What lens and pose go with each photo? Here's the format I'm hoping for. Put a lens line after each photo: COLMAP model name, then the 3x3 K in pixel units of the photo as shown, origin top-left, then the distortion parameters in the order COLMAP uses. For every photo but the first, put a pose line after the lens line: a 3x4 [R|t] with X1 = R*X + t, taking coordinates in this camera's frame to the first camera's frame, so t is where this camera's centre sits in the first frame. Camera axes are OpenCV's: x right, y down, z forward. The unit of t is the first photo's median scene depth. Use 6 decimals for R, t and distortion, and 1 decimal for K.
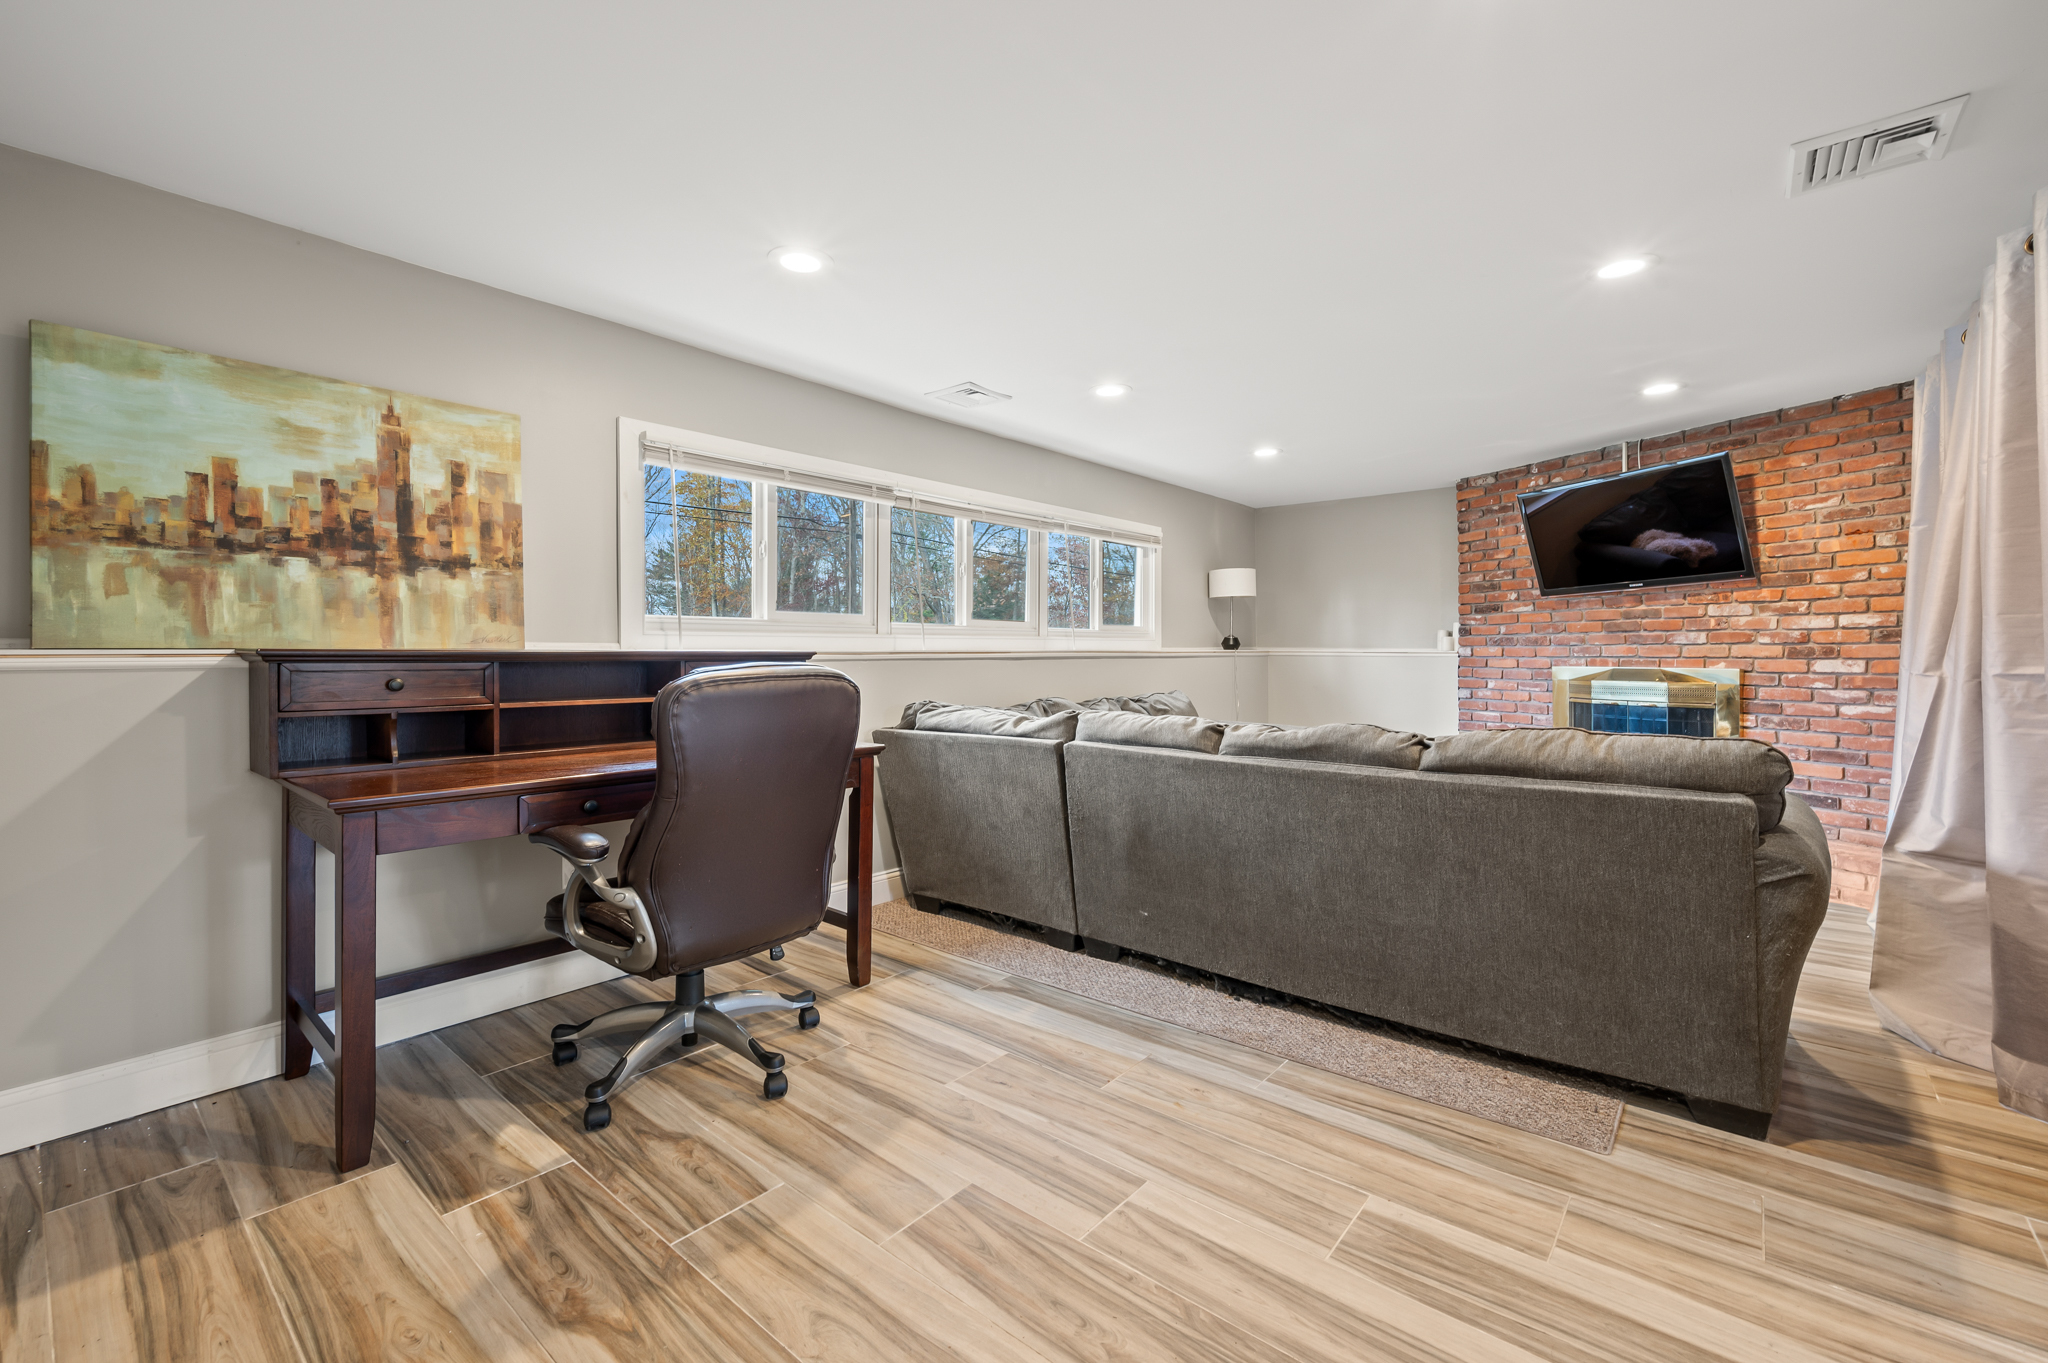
lens RADIAL K [[854.3, 0, 1024.0], [0, 854.3, 681.5], [0, 0, 1]] dist [0.002327, -0.000063]
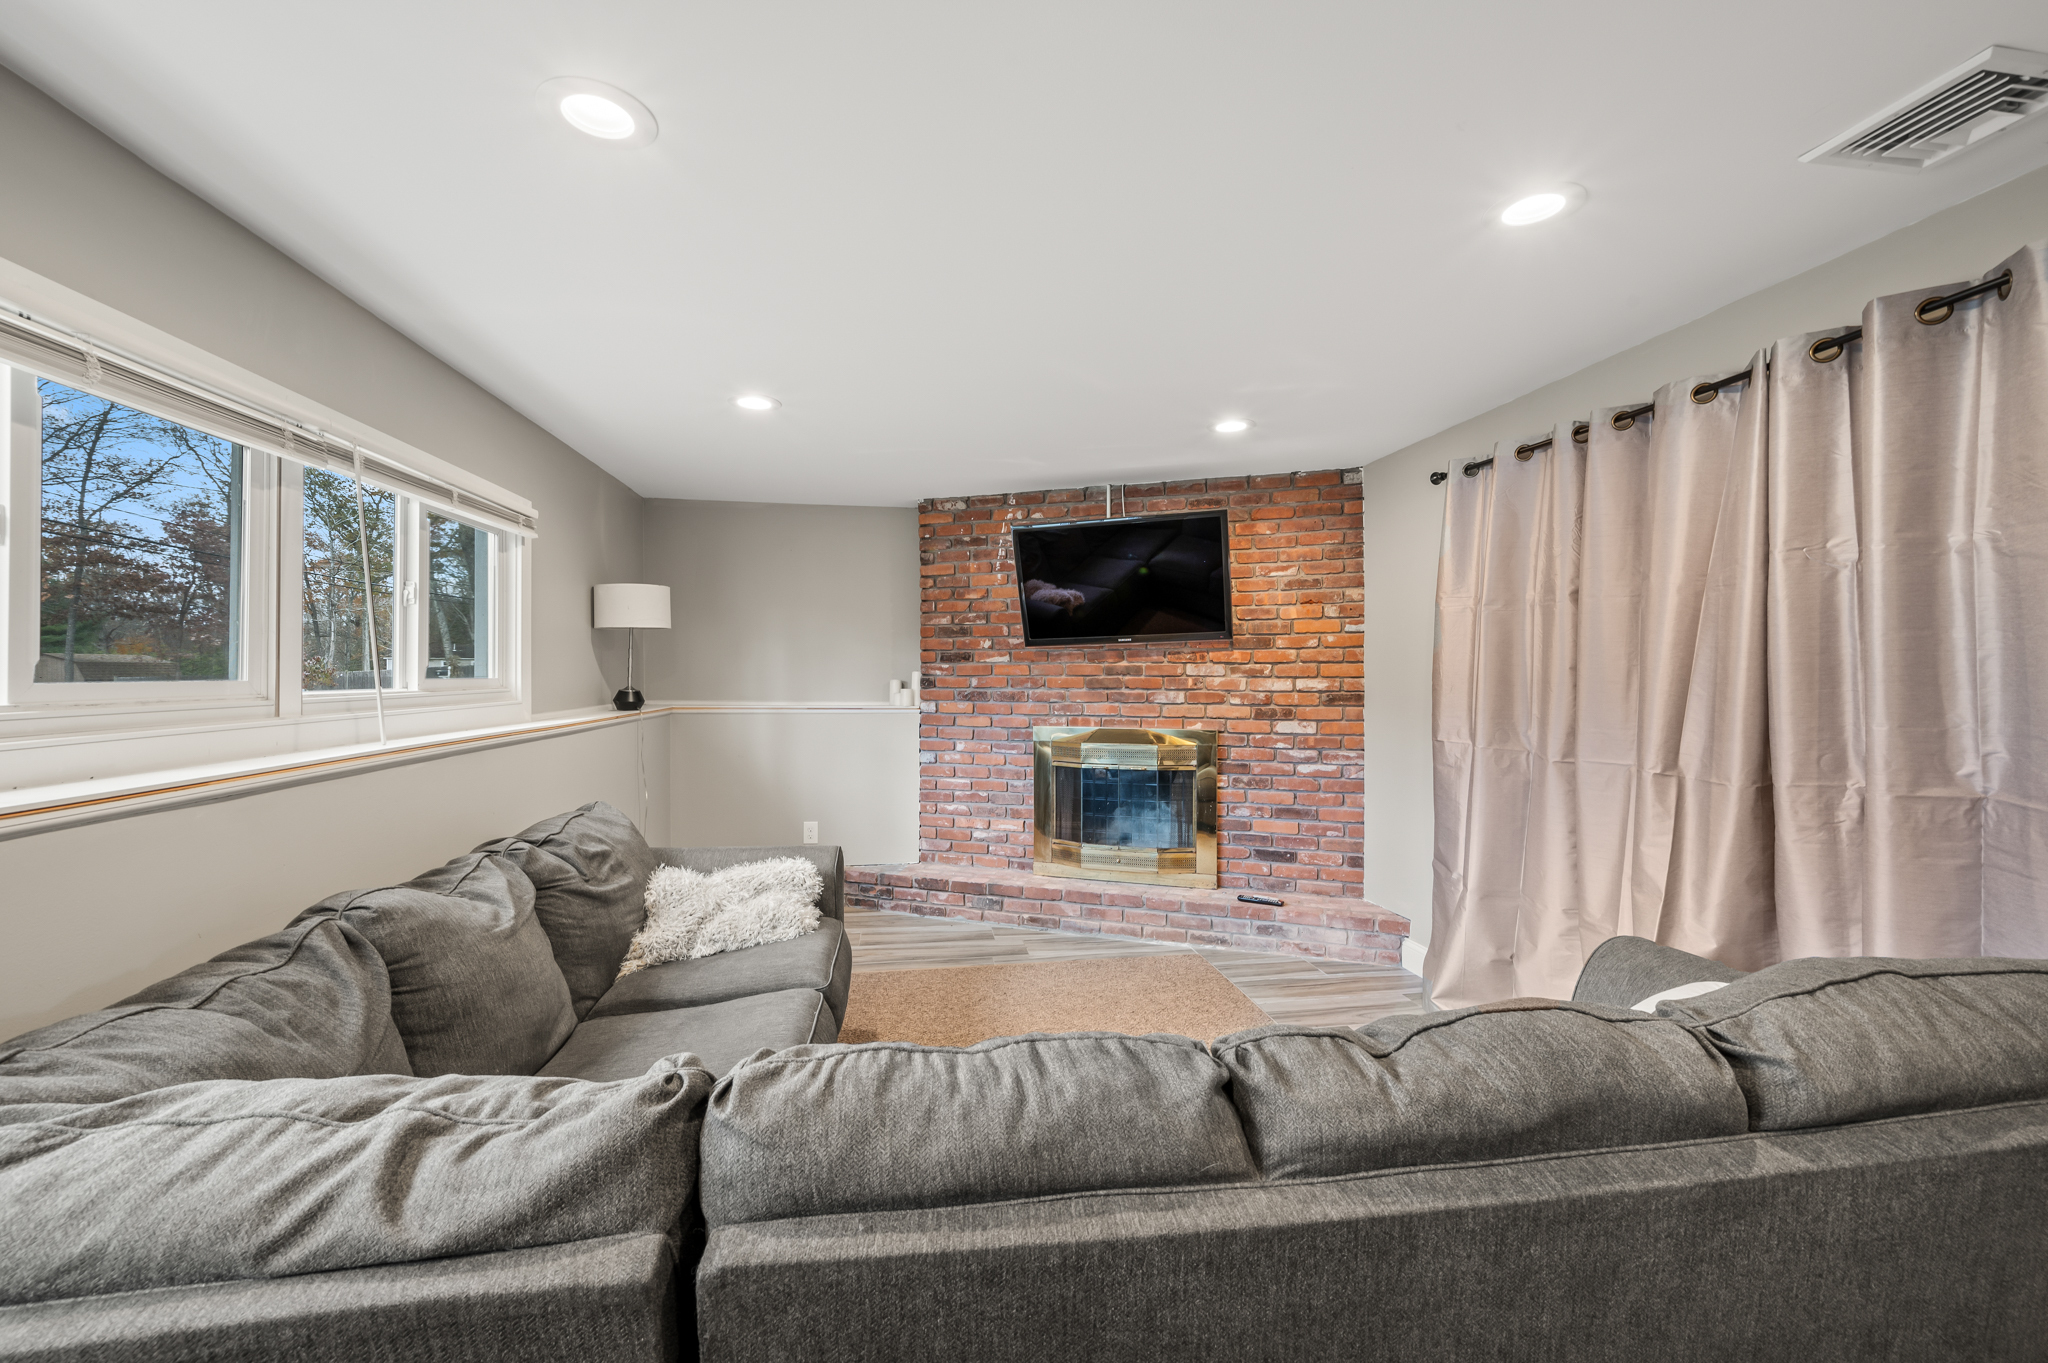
lens RADIAL K [[854.3, 0, 1024.0], [0, 854.3, 681.5], [0, 0, 1]] dist [0.002327, -0.000063]
pose [[0.672072, -0.003314, 0.740479, -0.050754], [0.021684, 0.999649, -0.015207, -0.063377], [-0.740169, 0.026277, 0.671908, 0.522185]]
